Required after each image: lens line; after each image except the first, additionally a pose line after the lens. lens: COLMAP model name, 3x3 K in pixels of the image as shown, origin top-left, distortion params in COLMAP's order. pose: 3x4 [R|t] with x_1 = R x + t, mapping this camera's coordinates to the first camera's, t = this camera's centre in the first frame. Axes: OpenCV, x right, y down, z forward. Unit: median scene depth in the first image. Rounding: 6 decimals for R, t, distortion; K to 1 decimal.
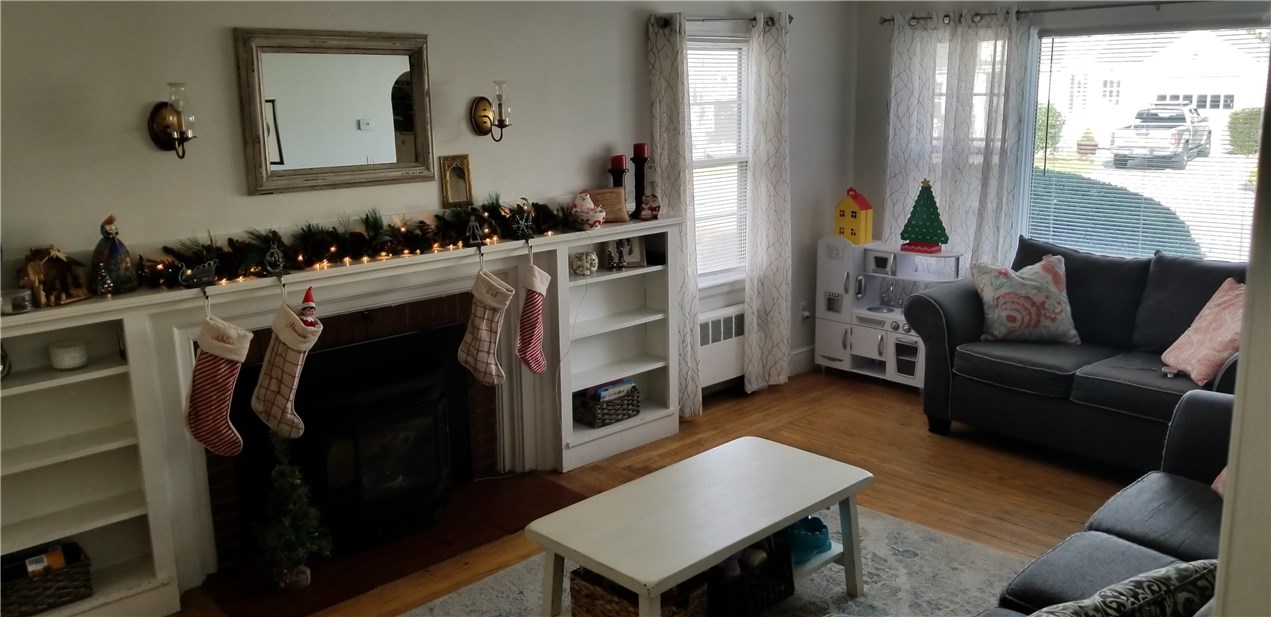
lens RADIAL K [[999.4, 0, 635.5], [0, 999.4, 308.5], [0, 0, 1]] dist [0.091500, -0.185156]
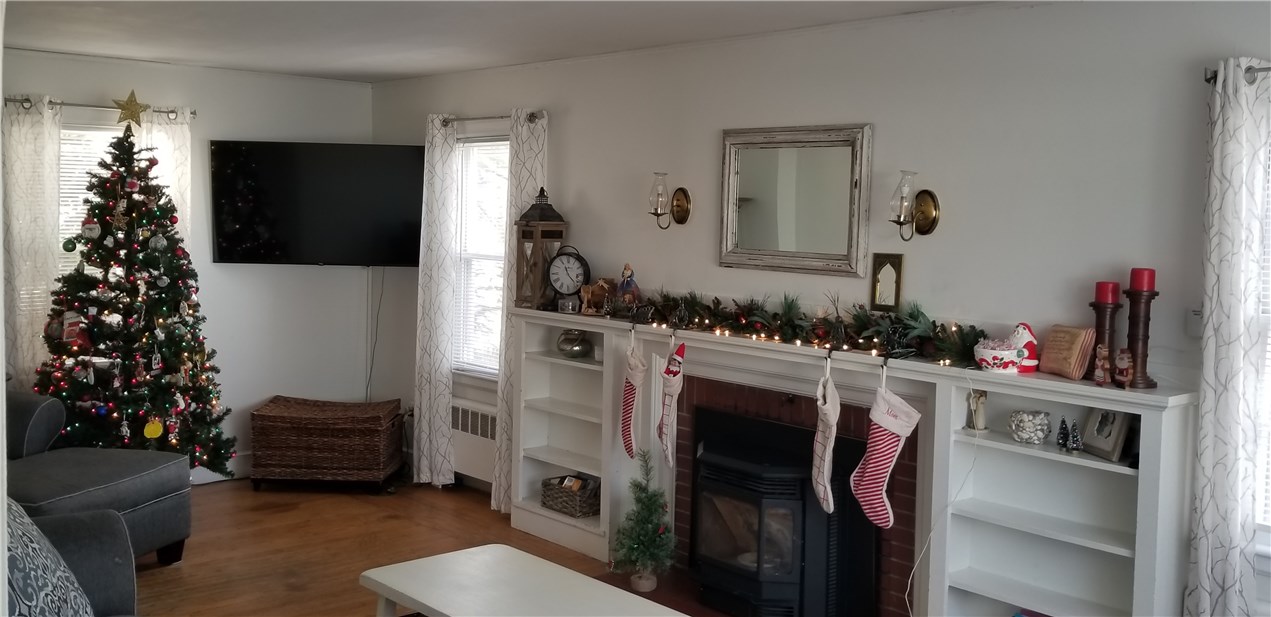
lens RADIAL K [[1178.6, 0, 635.5], [0, 1178.6, 308.5], [0, 0, 1]] dist [0.102162, -0.000985]
pose [[-0.063353, 0.094596, -0.993498, 0.869339], [-0.245981, 0.963305, 0.107407, -0.161846], [0.967202, 0.251186, -0.037760, 0.826722]]
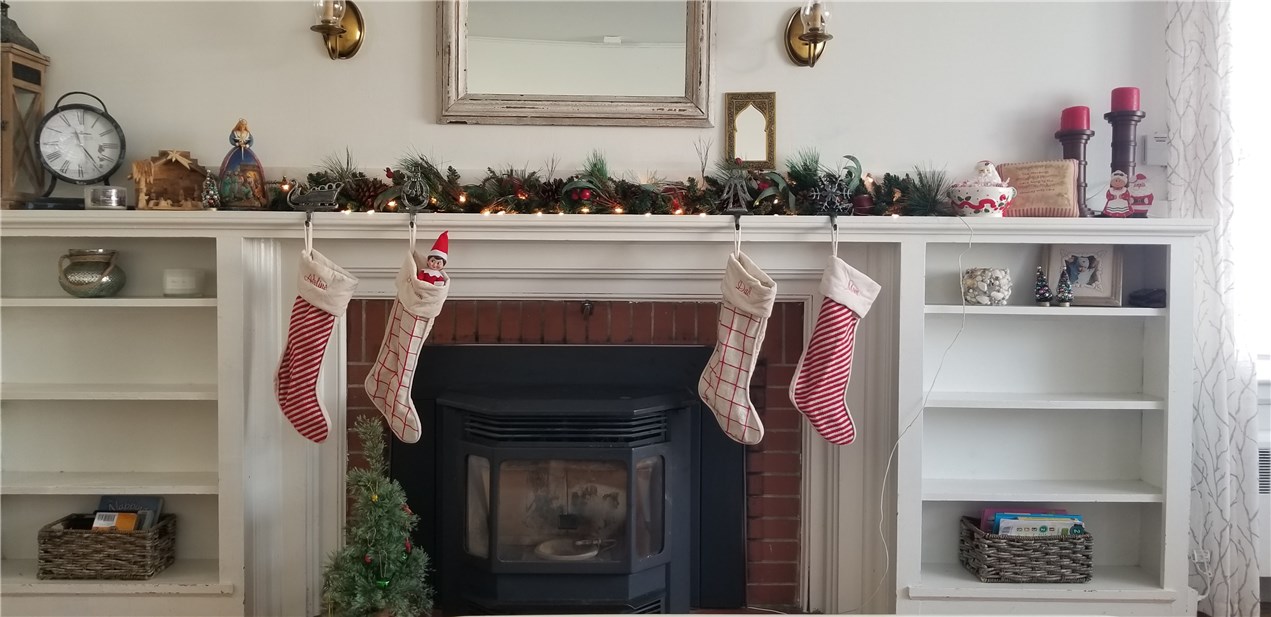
lens RADIAL K [[999.4, 0, 635.5], [0, 999.4, 308.5], [0, 0, 1]] dist [0.091500, -0.185156]
pose [[0.723691, 0.044521, -0.688687, 0.228549], [-0.169646, 0.978773, -0.114994, 0.077309], [0.668948, 0.200053, 0.715882, 0.492506]]
